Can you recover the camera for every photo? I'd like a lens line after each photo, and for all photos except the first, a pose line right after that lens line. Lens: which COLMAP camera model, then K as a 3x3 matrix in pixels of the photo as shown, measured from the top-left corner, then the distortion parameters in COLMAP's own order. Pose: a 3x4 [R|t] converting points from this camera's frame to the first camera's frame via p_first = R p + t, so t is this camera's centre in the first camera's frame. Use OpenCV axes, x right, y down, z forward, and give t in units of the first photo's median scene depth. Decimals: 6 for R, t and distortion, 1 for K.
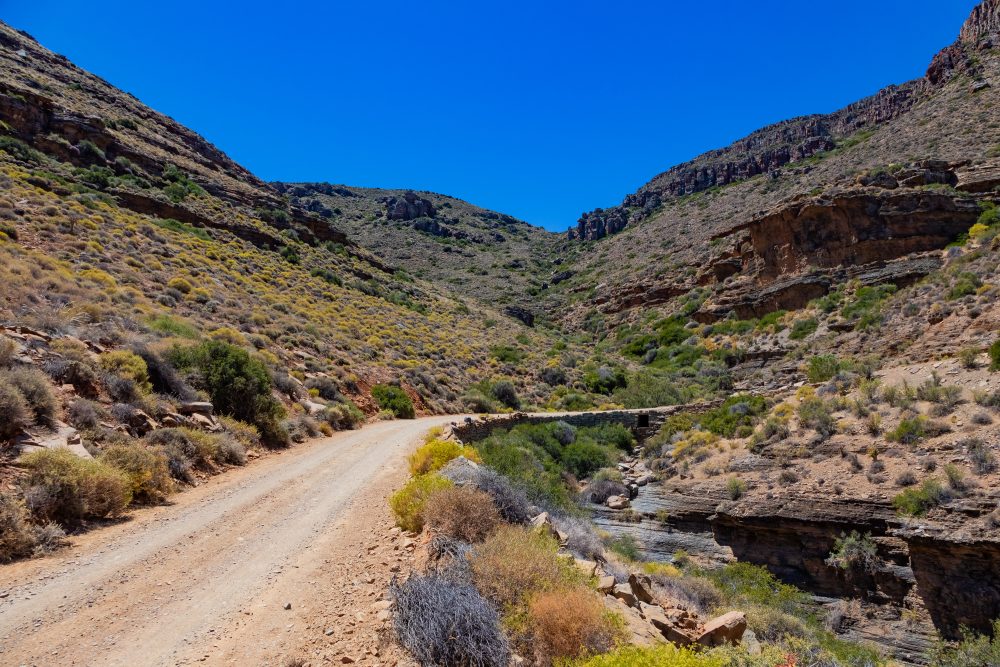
lens RADIAL K [[2724.1, 0, 500.0], [0, 2724.1, 333.5], [0, 0, 1]] dist [0.281183, 0.619187]
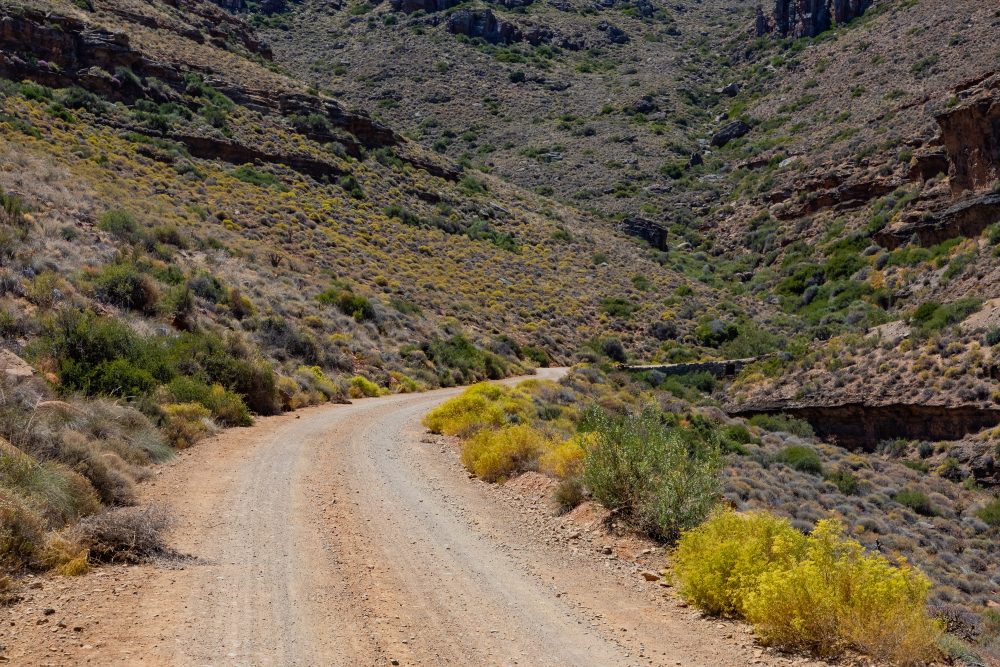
lens RADIAL K [[2204.7, 0, 500.0], [0, 2204.7, 333.5], [0, 0, 1]] dist [0.057991, 0.119954]
pose [[0.998448, -0.027670, -0.048340, -0.002357], [0.028346, 0.999509, 0.013351, 0.008742], [0.047947, -0.014701, 0.998742, 0.395708]]
